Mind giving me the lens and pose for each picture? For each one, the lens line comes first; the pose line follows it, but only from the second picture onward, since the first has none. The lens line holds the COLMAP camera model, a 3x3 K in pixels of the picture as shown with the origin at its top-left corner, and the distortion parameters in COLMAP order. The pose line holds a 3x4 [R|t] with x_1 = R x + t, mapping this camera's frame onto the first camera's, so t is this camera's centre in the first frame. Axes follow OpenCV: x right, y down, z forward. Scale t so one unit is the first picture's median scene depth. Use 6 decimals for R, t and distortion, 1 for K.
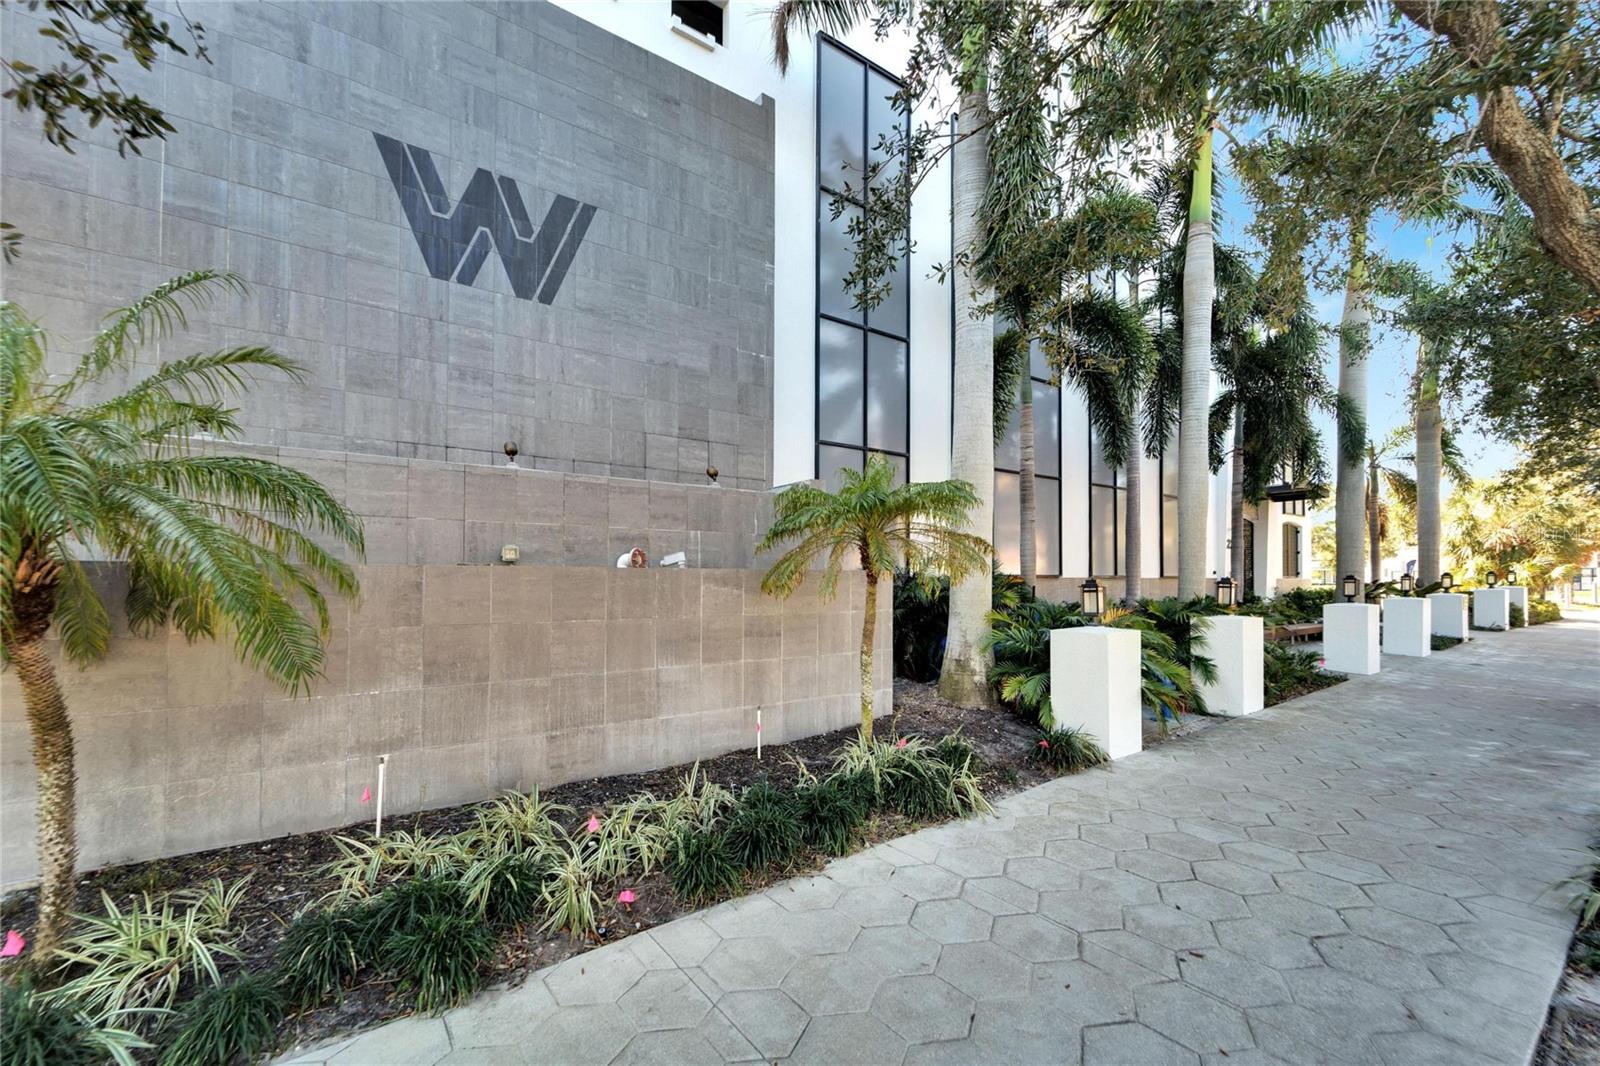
lens RADIAL K [[662.0, 0, 801.1], [0, 662.0, 568.8], [0, 0, 1]] dist [0.000079, -0.000282]
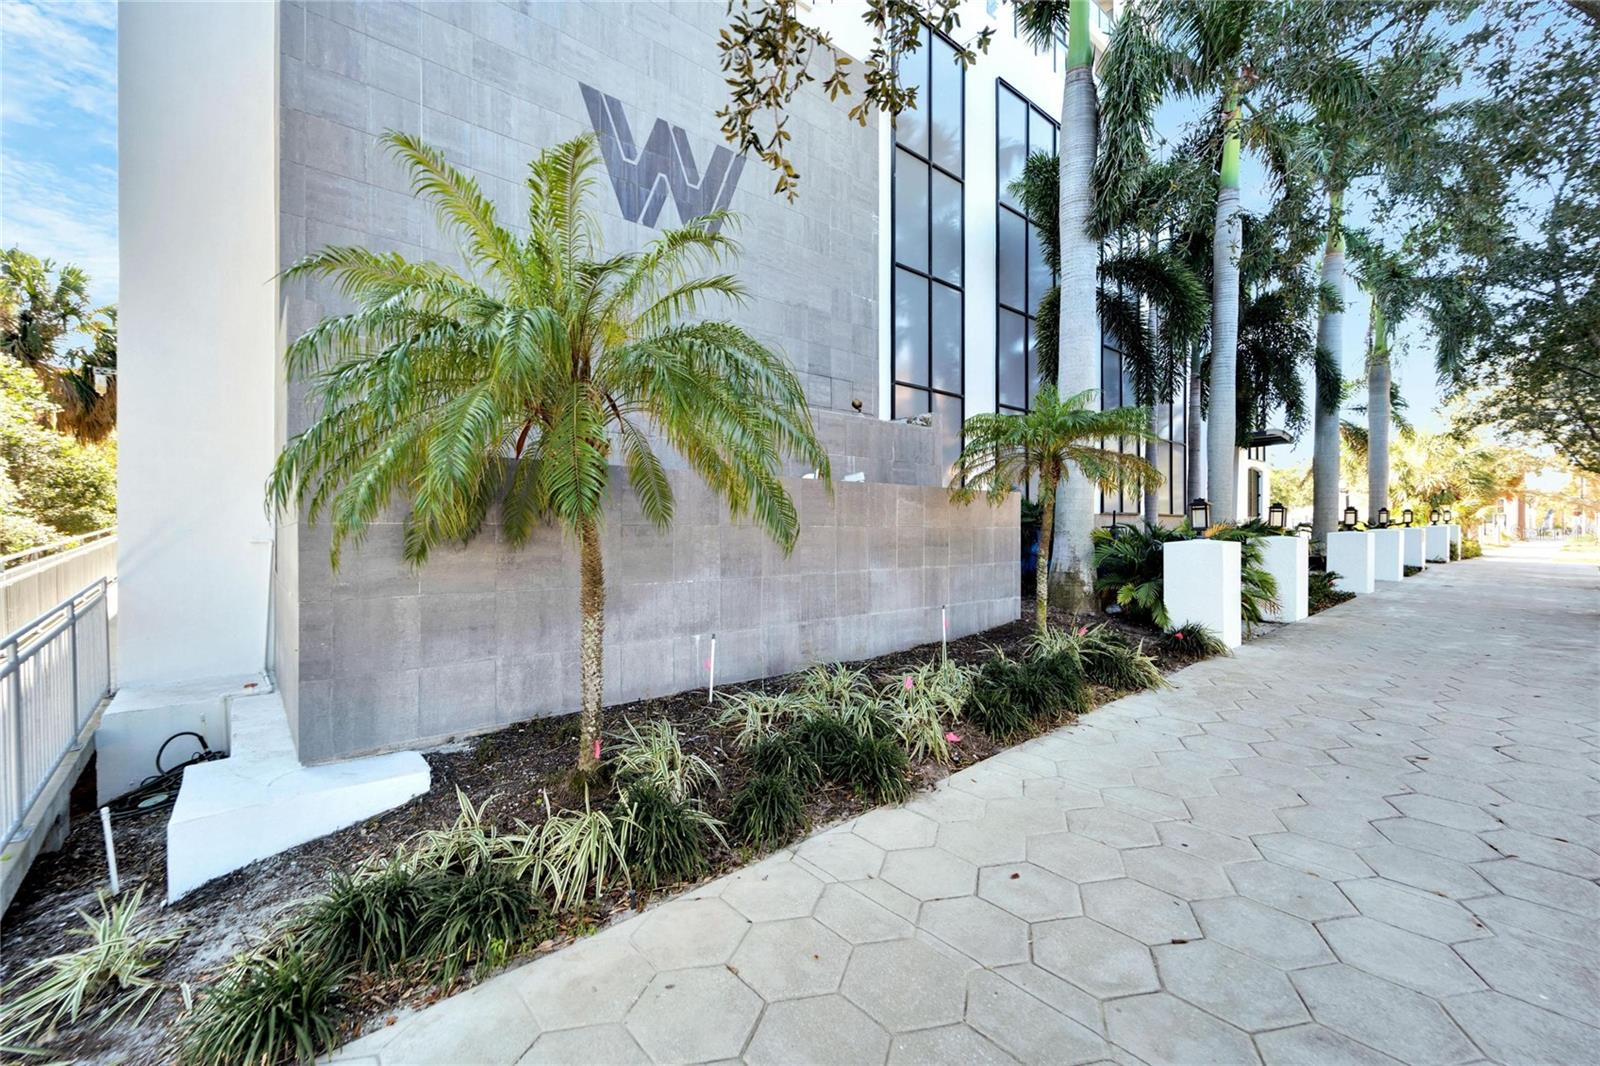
lens RADIAL K [[659.0, 0, 783.9], [0, 659.0, 532.6], [0, 0, 1]] dist [0.000707, -0.000571]
pose [[0.997709, -0.003674, 0.067552, -0.299361], [0.002448, 0.999831, 0.018217, 0.043672], [-0.067608, -0.018010, 0.997549, -0.083200]]
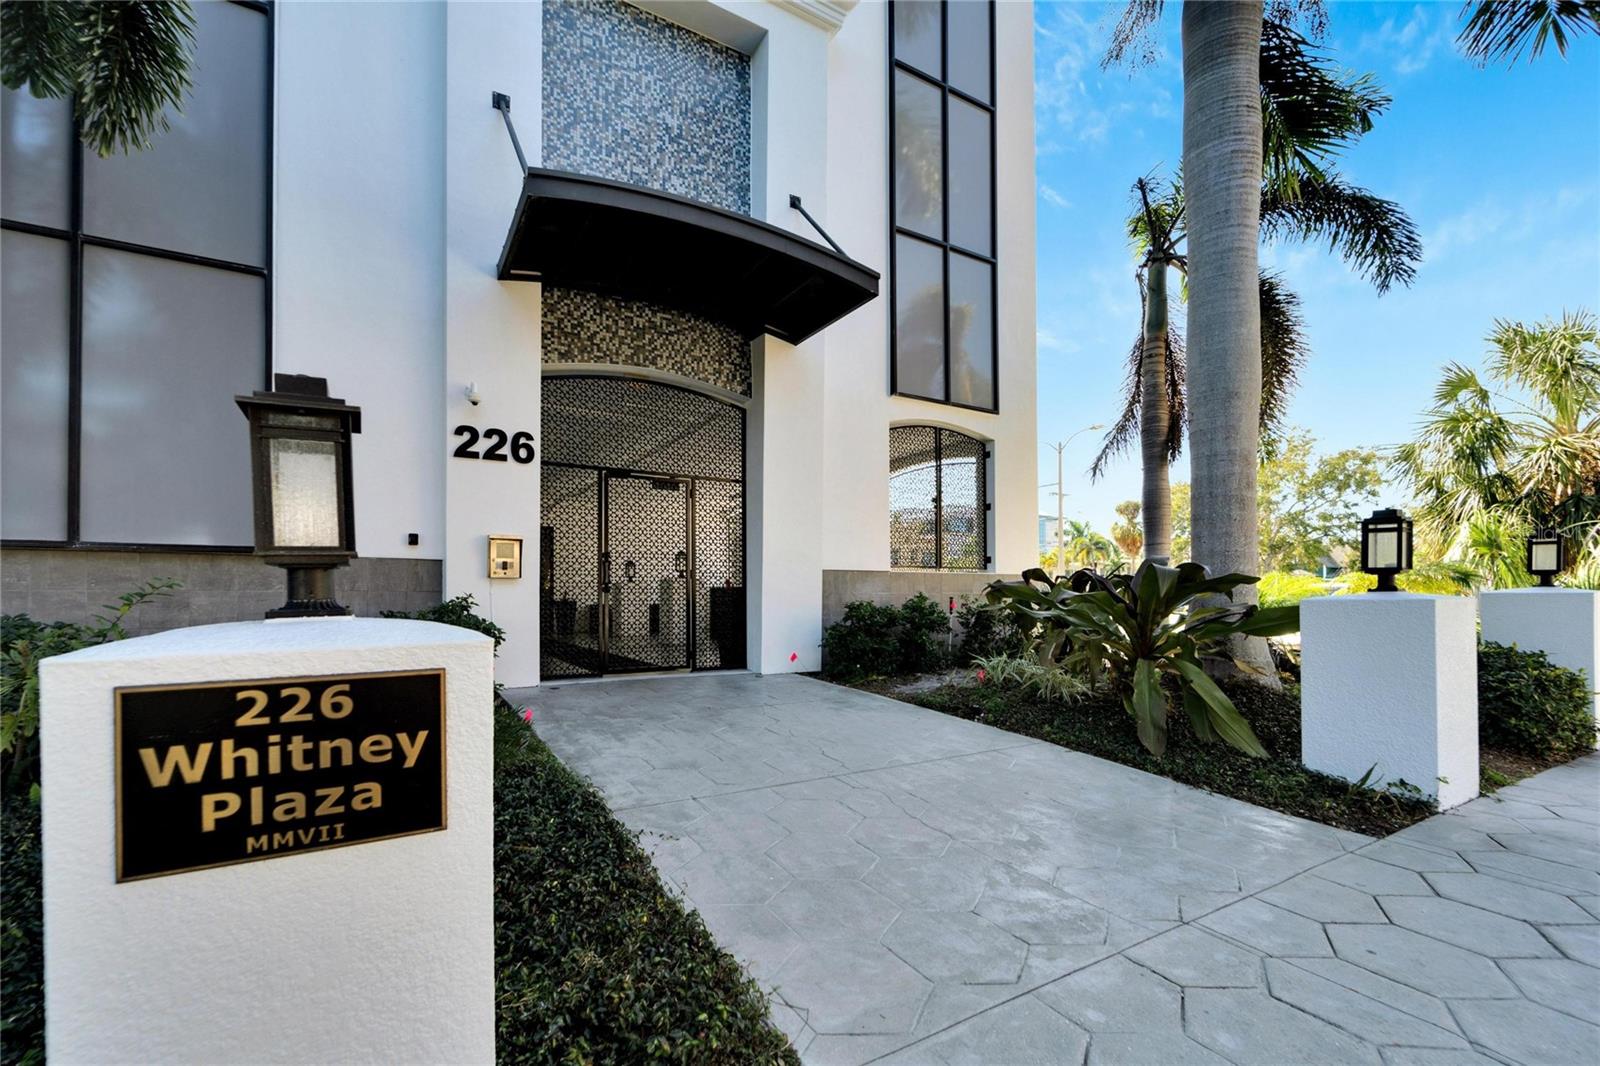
lens RADIAL K [[669.7, 0, 784.6], [0, 669.7, 584.3], [0, 0, 1]] dist [0.002259, -0.000011]
pose [[0.994572, 0.002342, -0.104020, 2.058569], [-0.002040, 0.999993, 0.003015, 0.063277], [0.104027, -0.002786, 0.994571, 1.808712]]
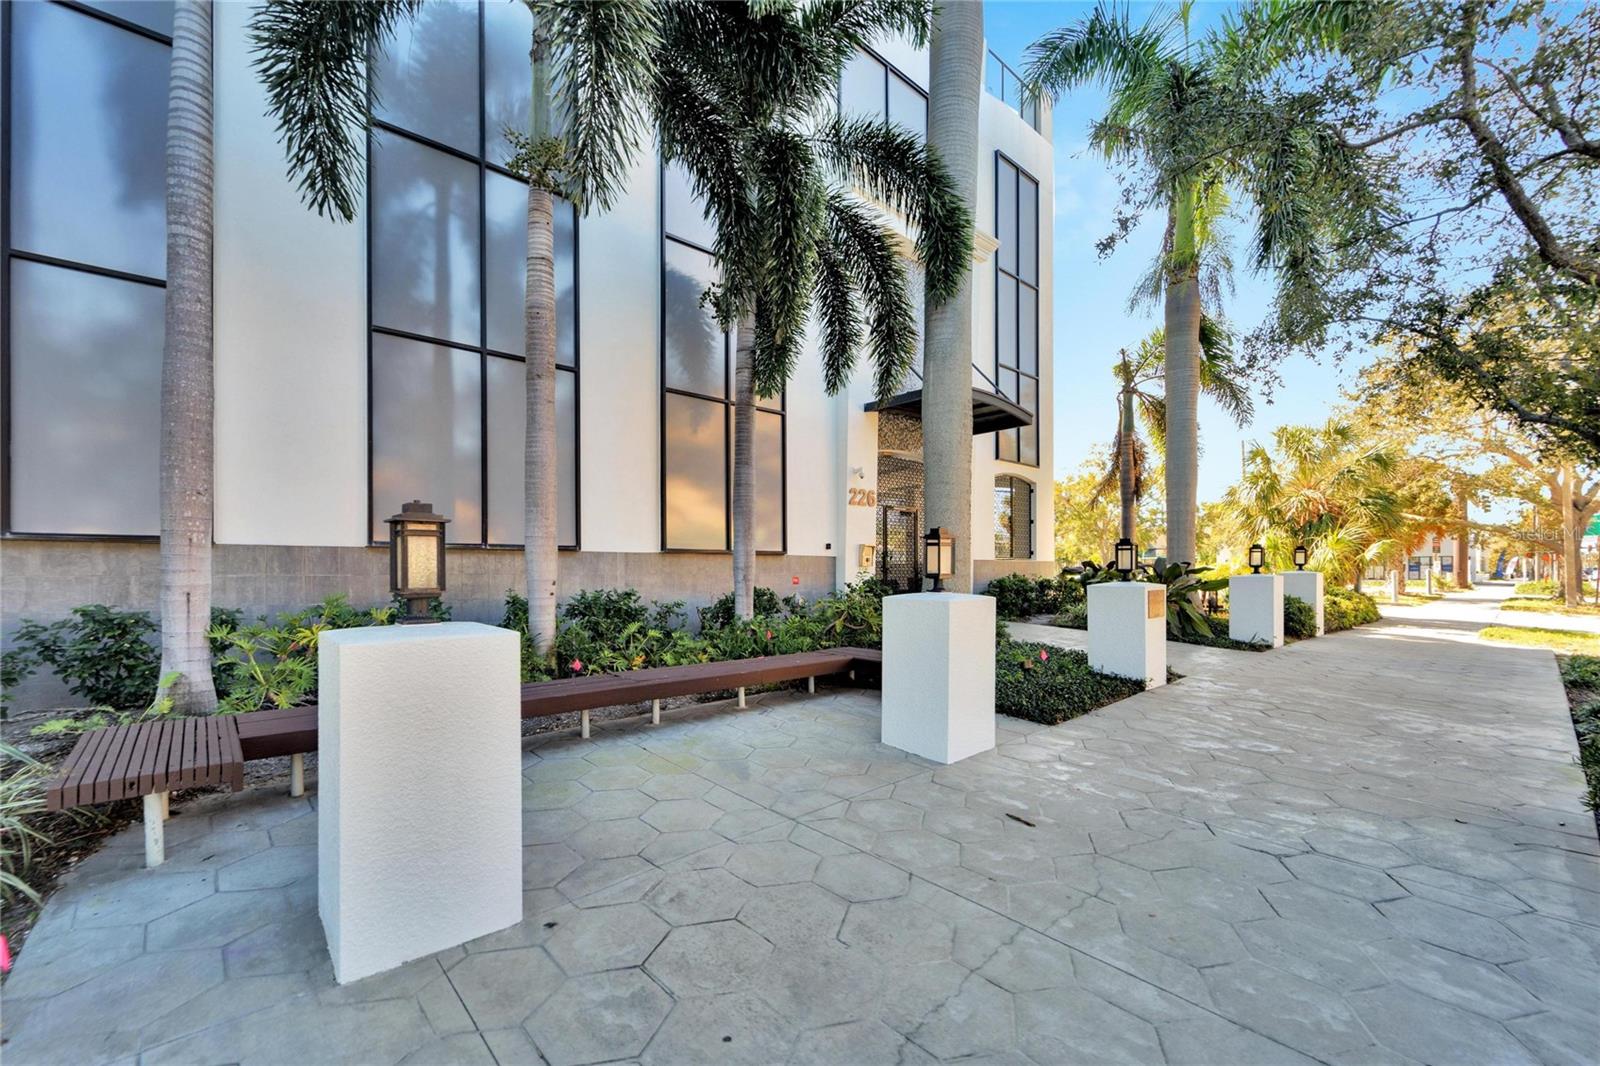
lens RADIAL K [[662.0, 0, 801.1], [0, 662.0, 568.8], [0, 0, 1]] dist [0.000079, -0.000282]
pose [[0.993541, 0.004278, 0.113397, 1.381375], [-0.006234, 0.999838, 0.016899, 0.042136], [-0.113307, -0.017497, 0.993406, 1.120792]]
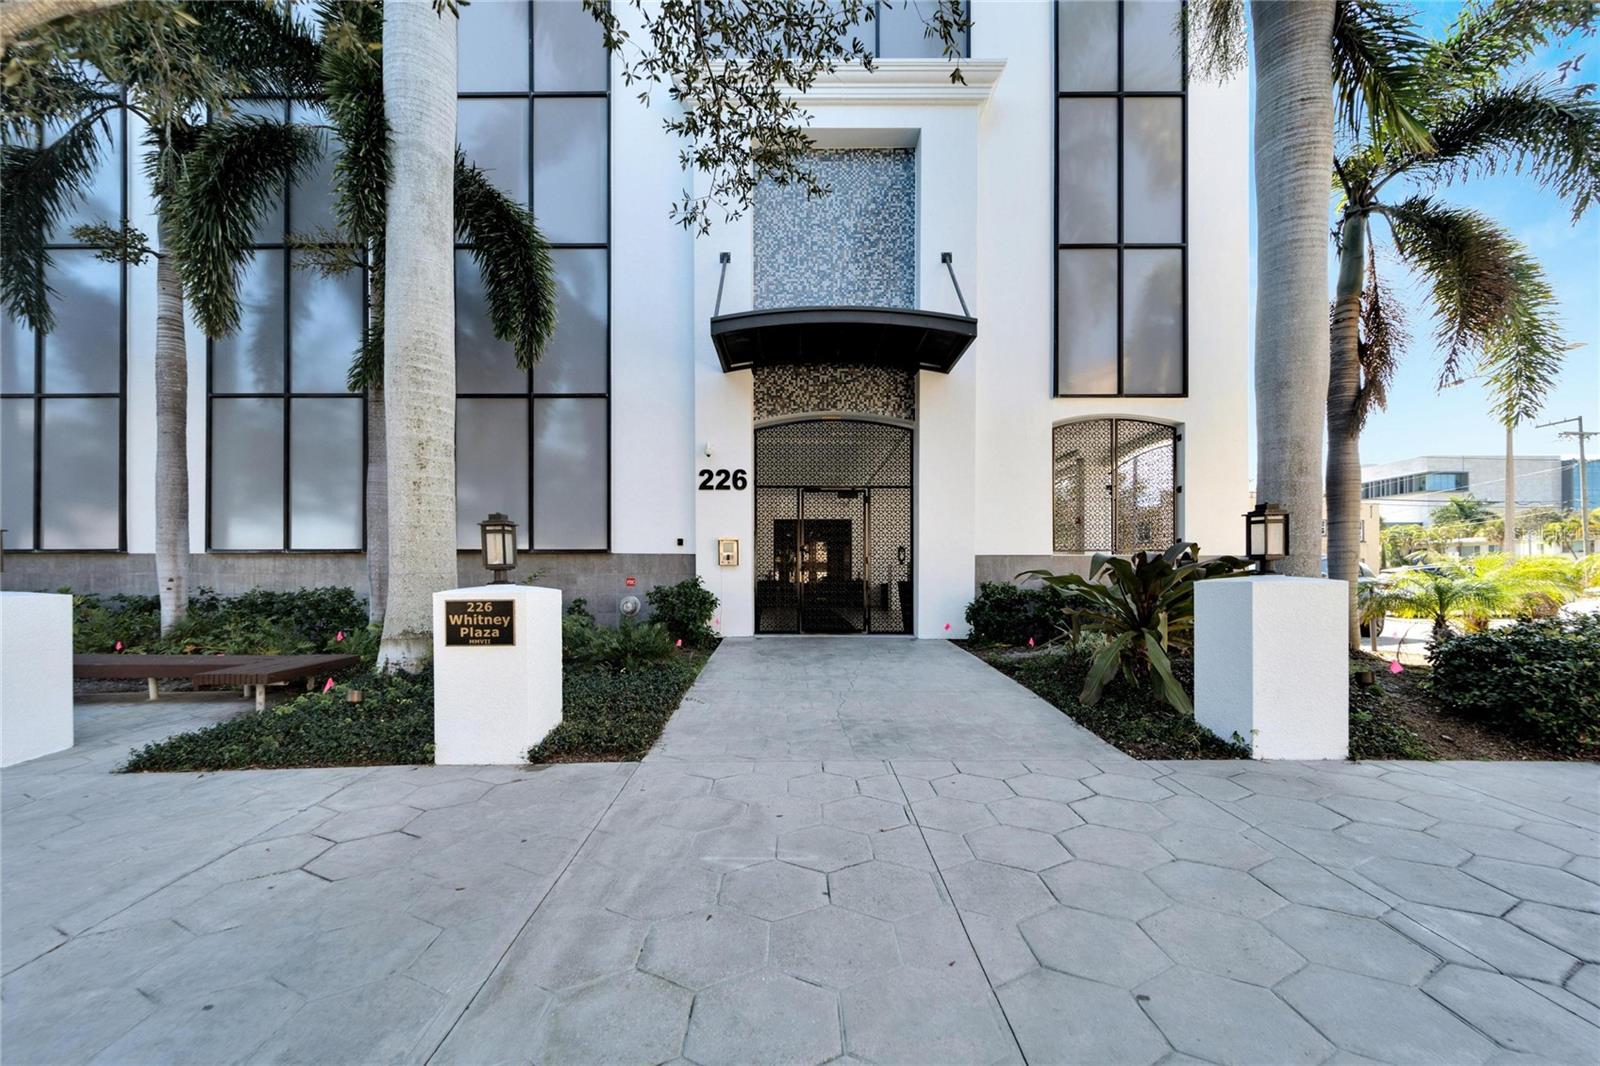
lens RADIAL K [[662.0, 0, 801.1], [0, 662.0, 568.8], [0, 0, 1]] dist [0.000079, -0.000282]
pose [[0.809272, -0.000271, -0.587434, 2.435718], [0.006665, 0.999940, 0.008721, 0.056289], [0.587396, -0.010973, 0.809225, 1.670215]]
